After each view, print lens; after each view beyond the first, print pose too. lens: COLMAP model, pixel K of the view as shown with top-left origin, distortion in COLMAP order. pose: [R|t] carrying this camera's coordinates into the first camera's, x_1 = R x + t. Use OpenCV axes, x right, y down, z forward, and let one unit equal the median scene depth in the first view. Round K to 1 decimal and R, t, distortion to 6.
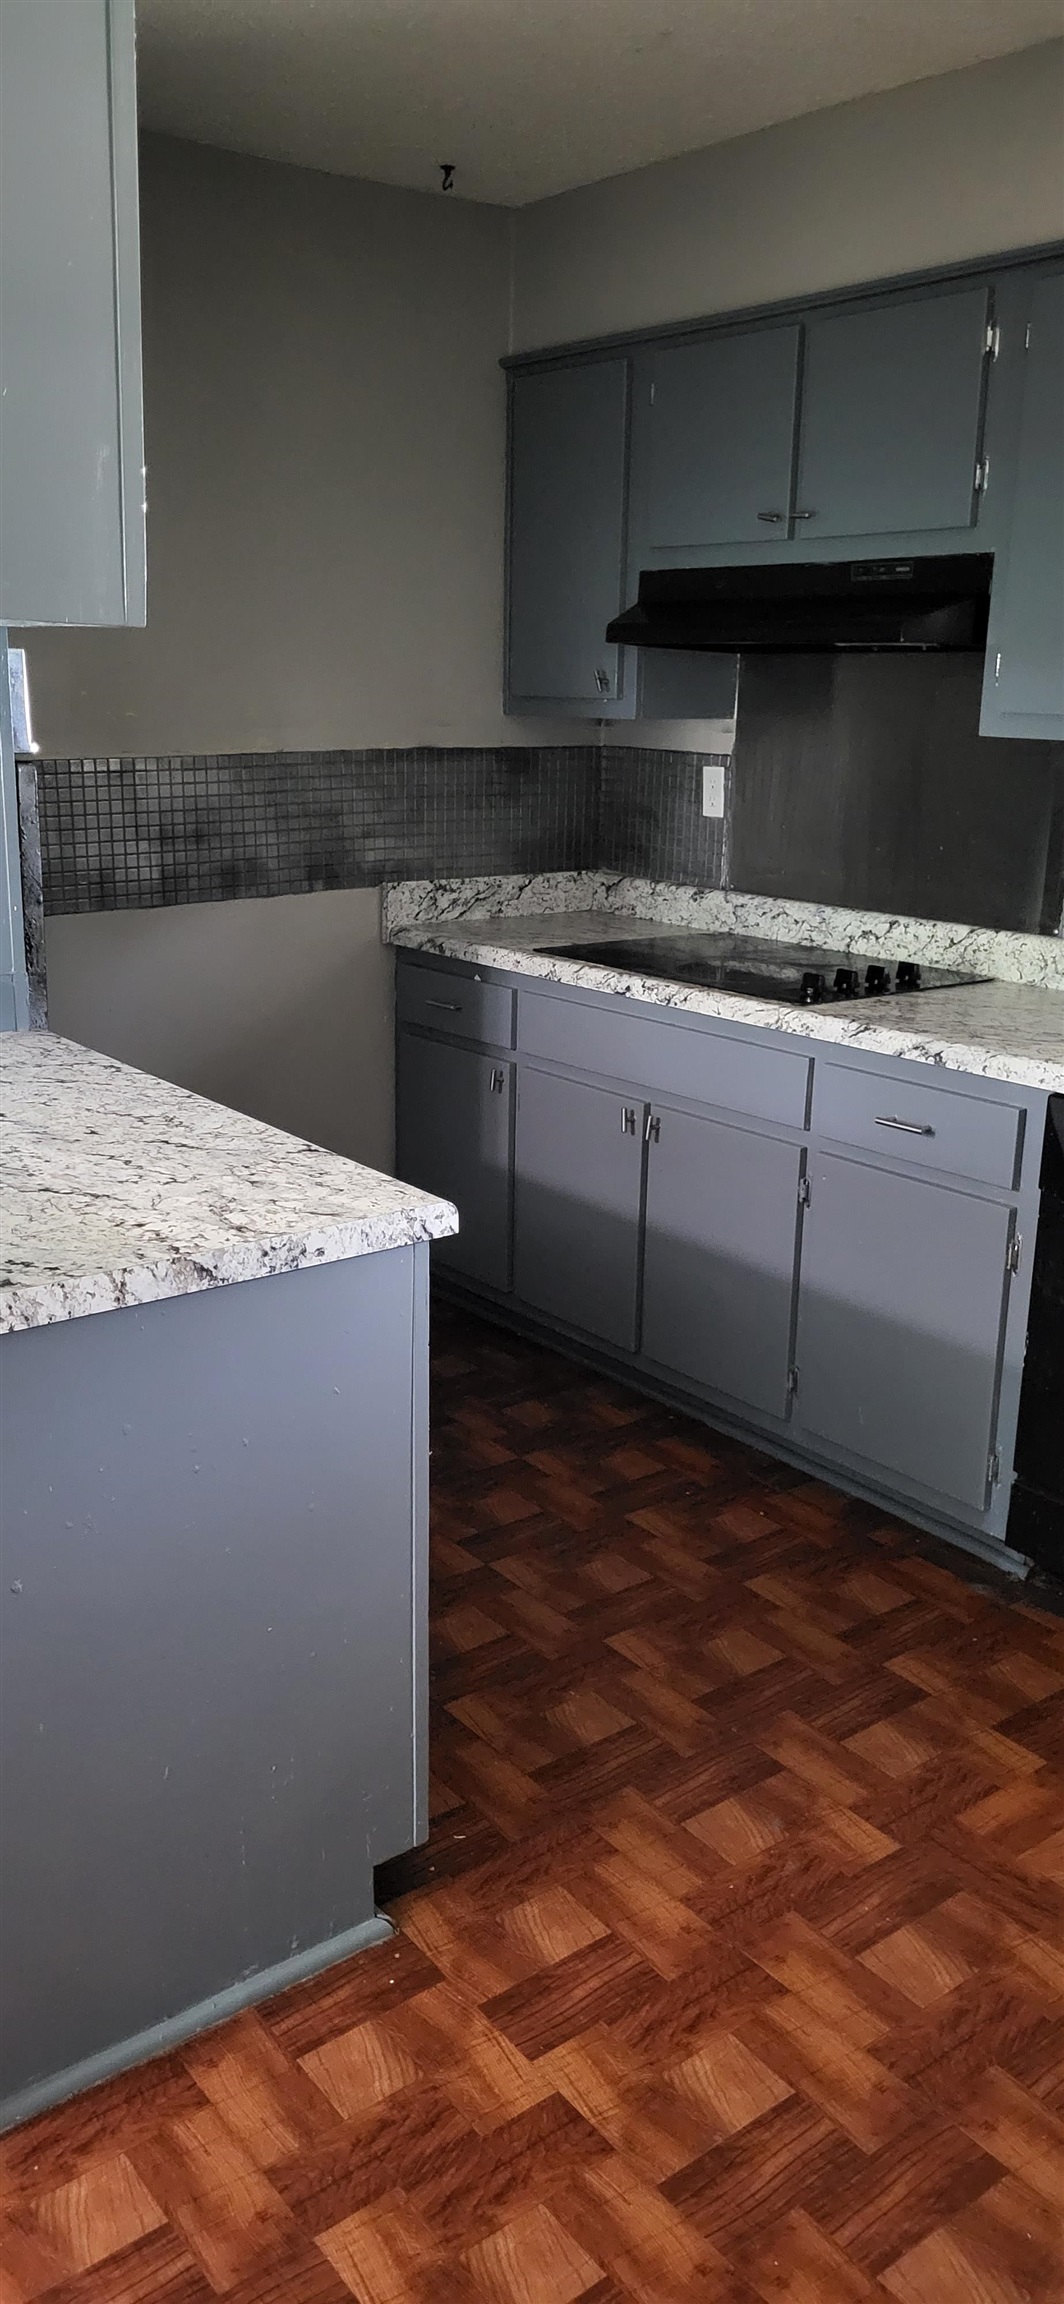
lens RADIAL K [[1802.7, 0, 516.2], [0, 1802.7, 1149.4], [0, 0, 1]] dist [0.053860, -0.046423]
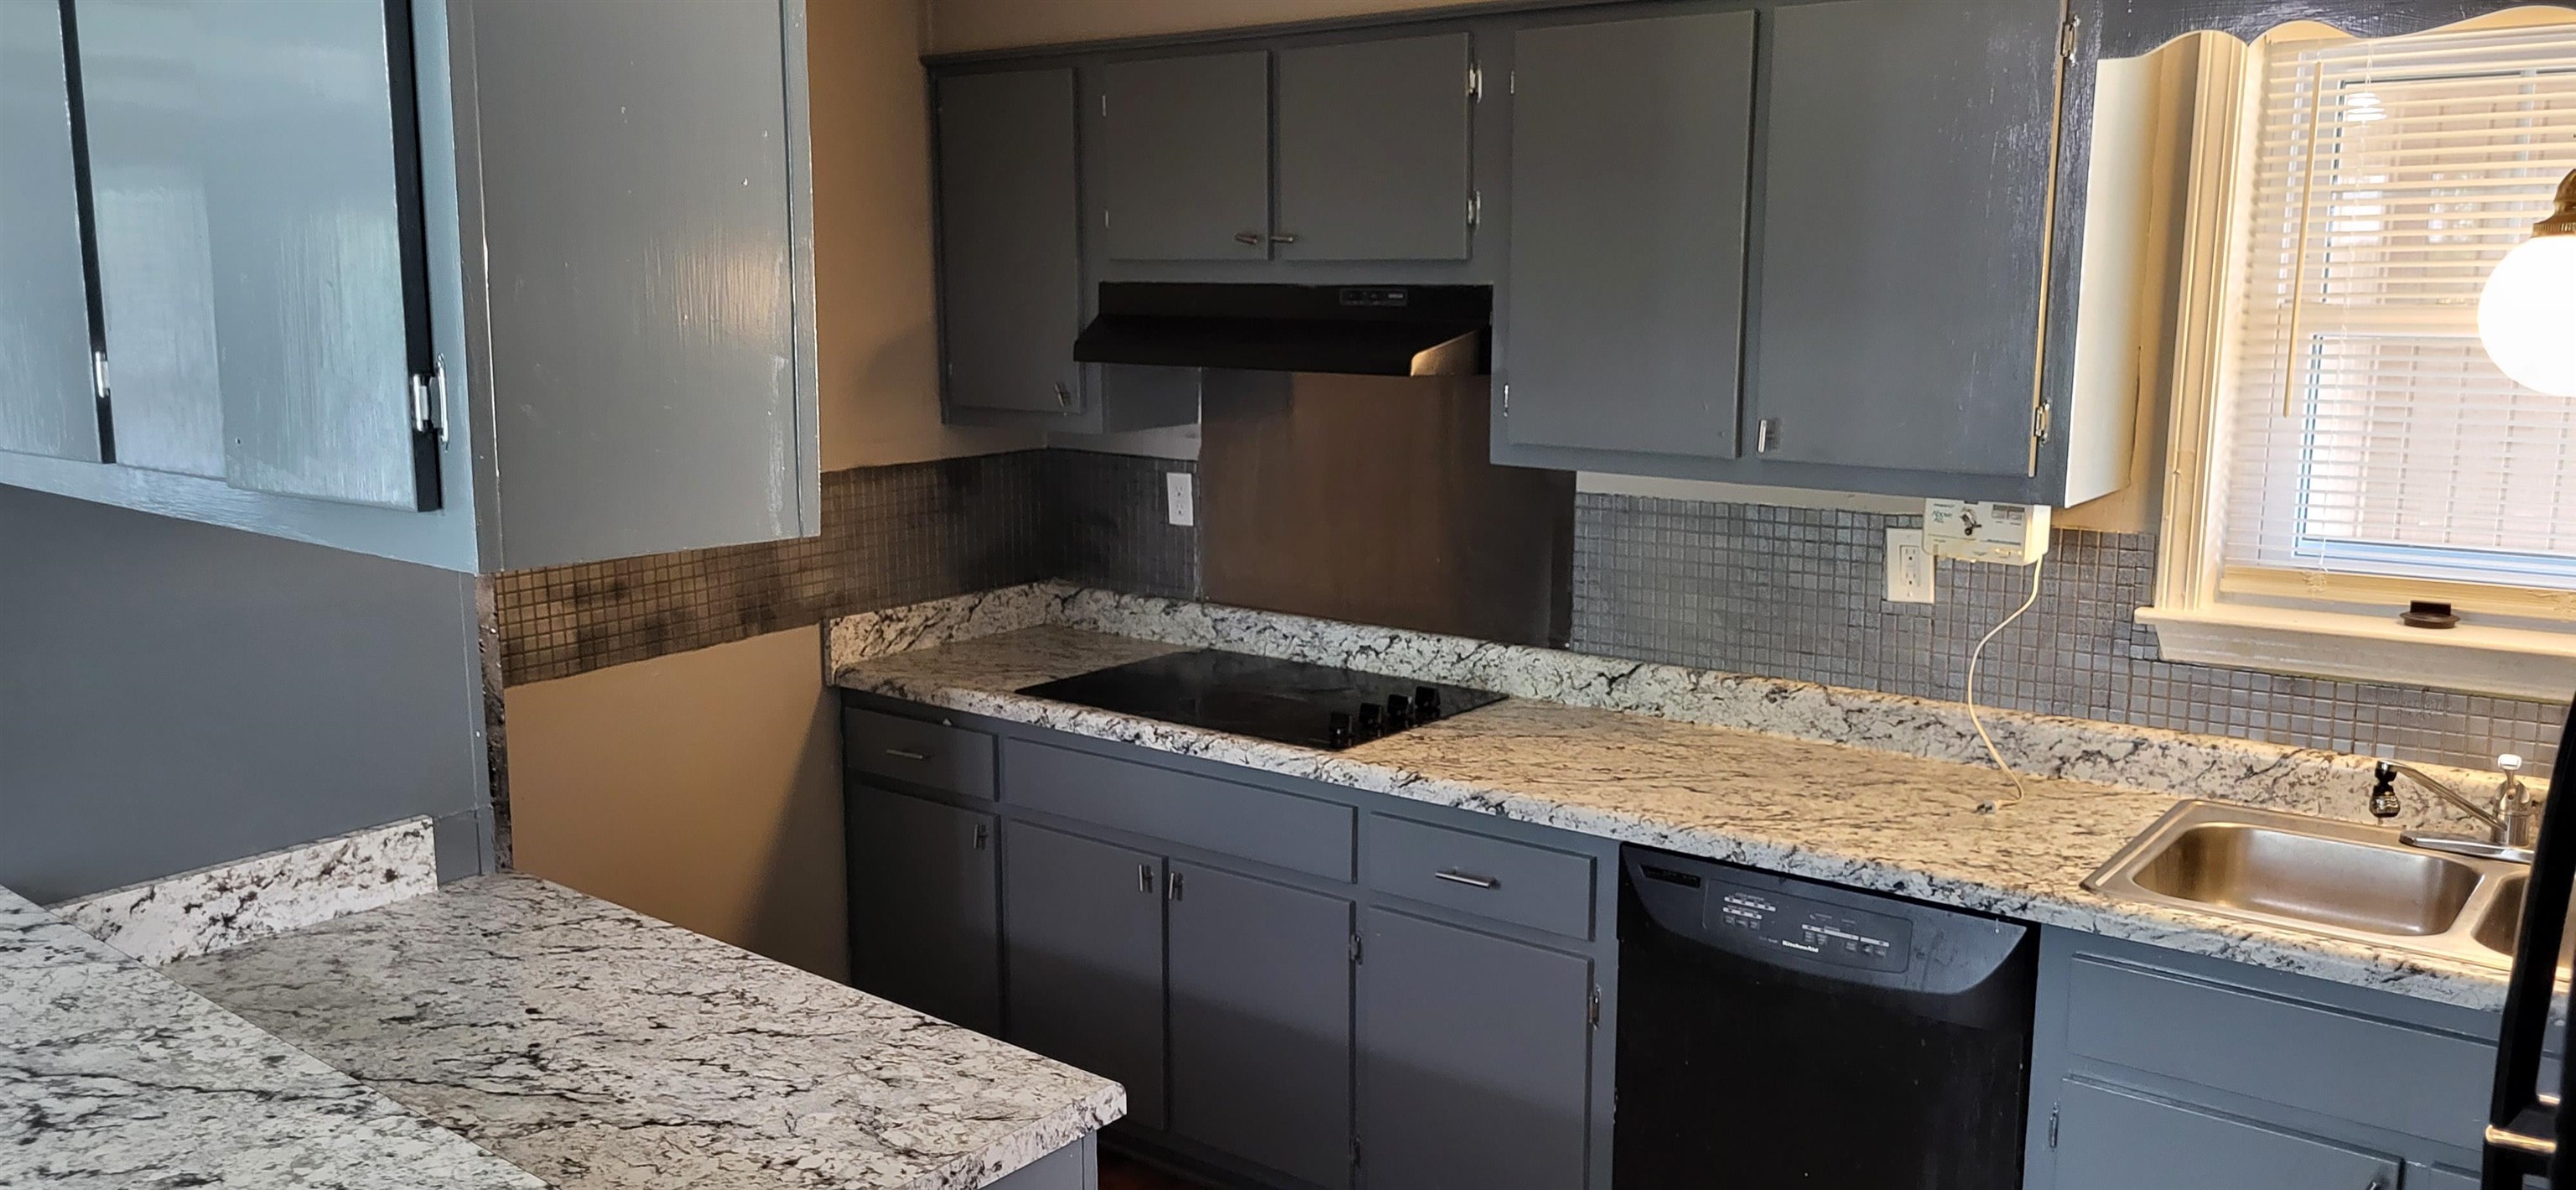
lens RADIAL K [[2015.6, 0, 1274.7], [0, 2015.6, 598.9], [0, 0, 1]] dist [0.053860, -0.046423]
pose [[0.970044, -0.063958, 0.234359, -0.106686], [0.083390, 0.993769, -0.073955, -0.076486], [-0.228169, 0.091283, 0.969333, -0.021657]]
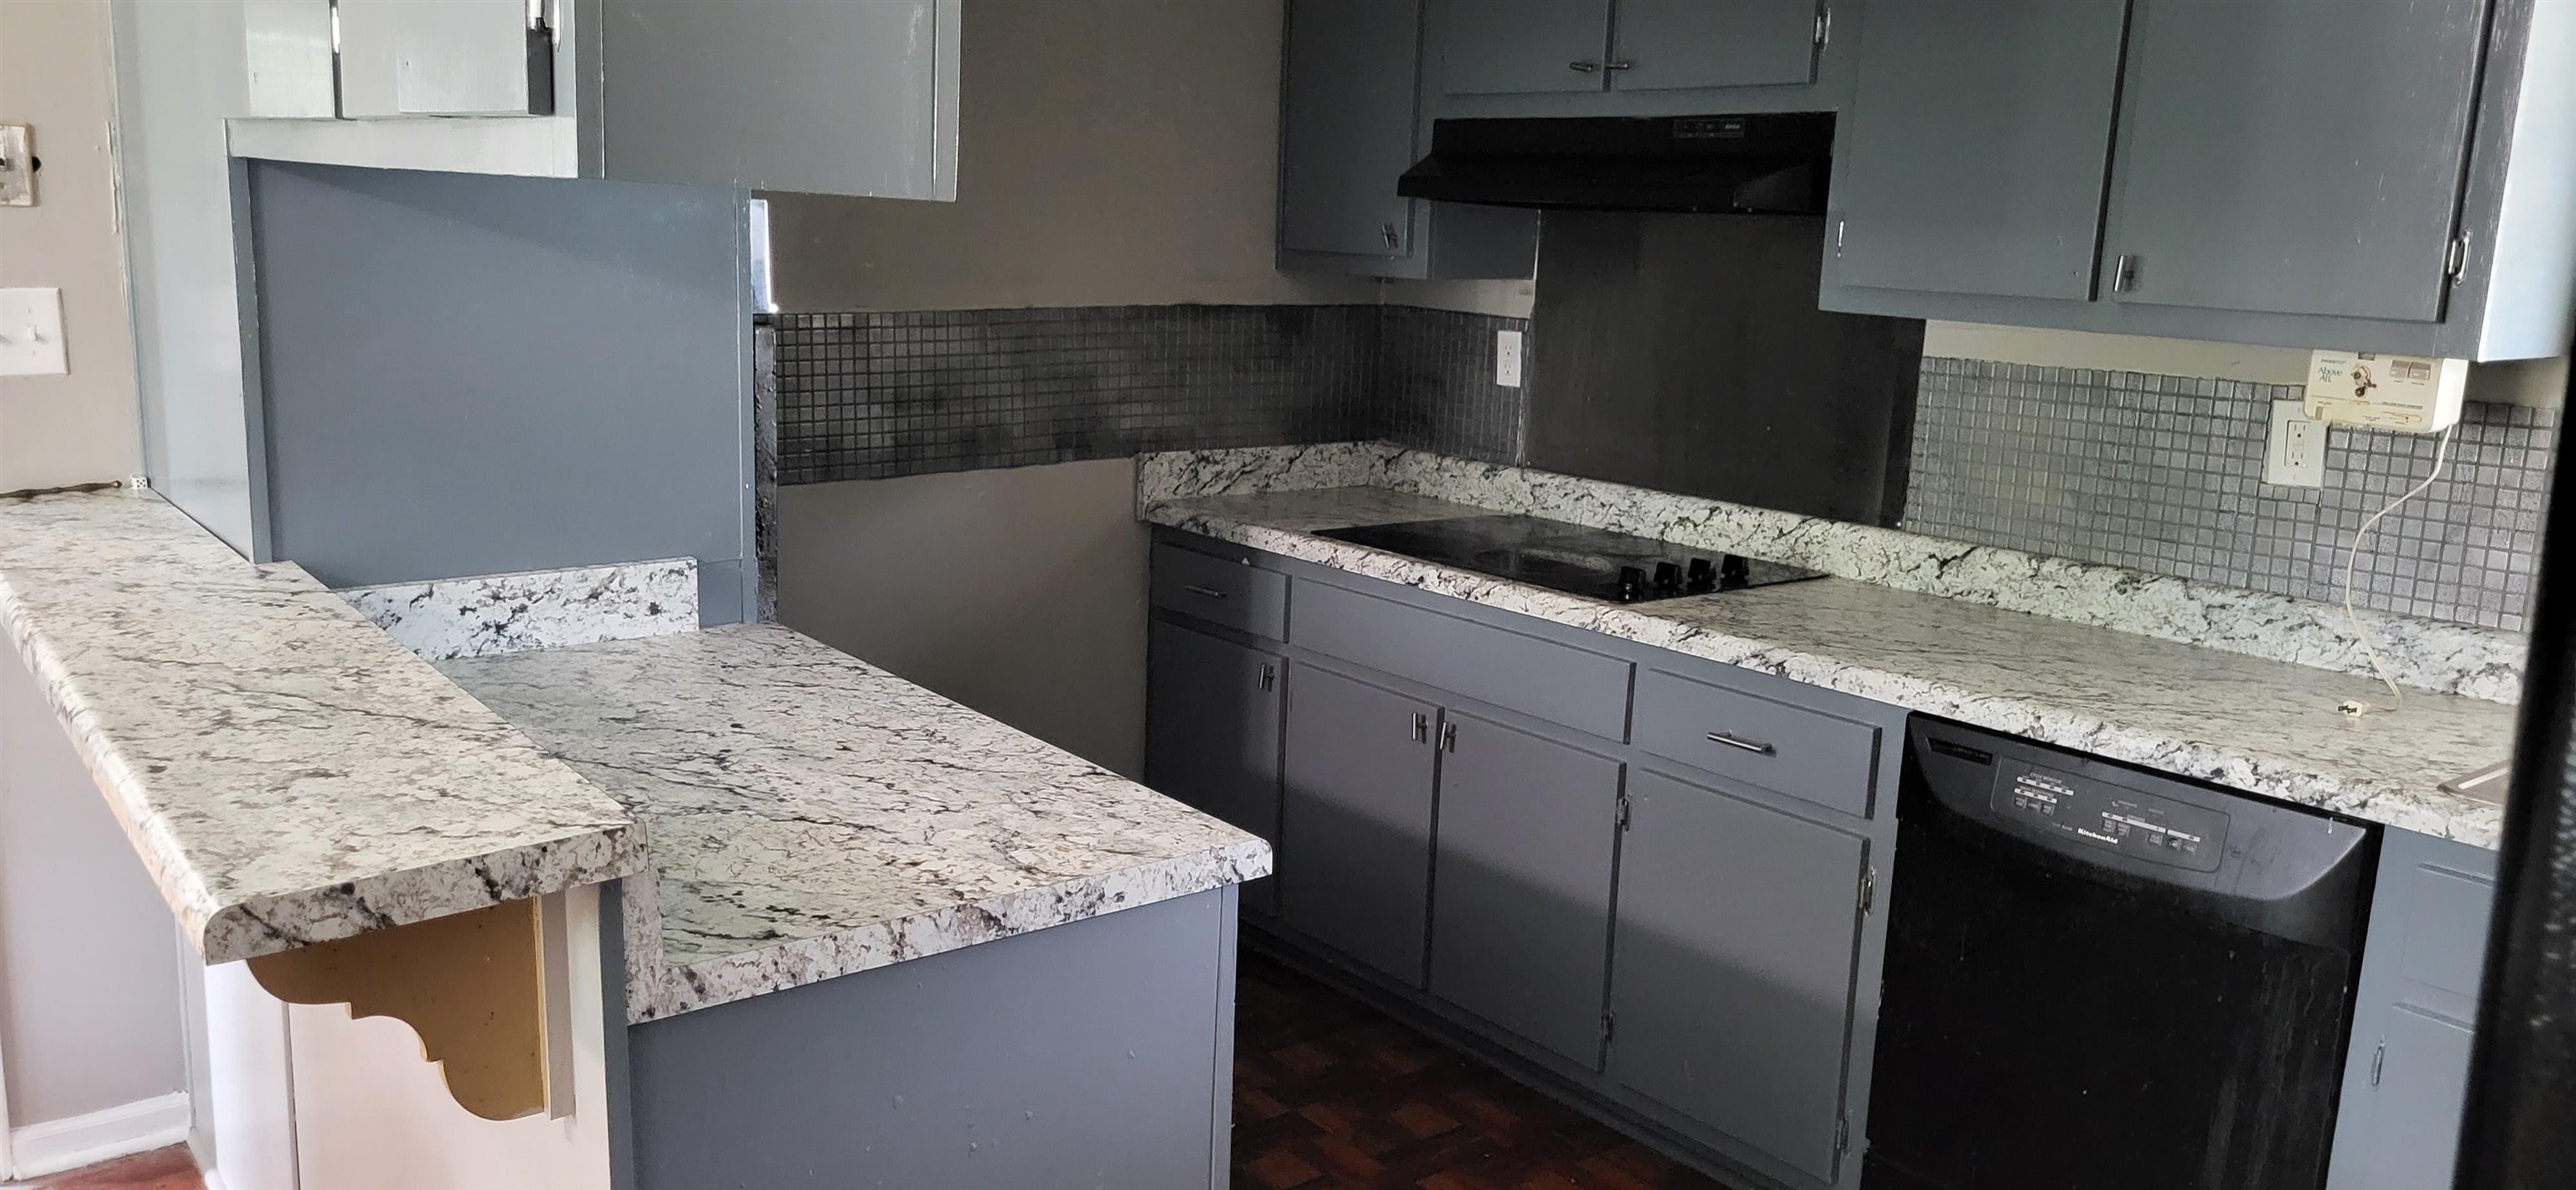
lens RADIAL K [[2015.6, 0, 1276.9], [0, 2015.6, 615.5], [0, 0, 1]] dist [0.053860, -0.046423]
pose [[0.999658, 0.014547, 0.021748, -0.030755], [-0.013294, 0.998304, -0.056675, -0.013789], [-0.022535, 0.056367, 0.998156, 0.007339]]
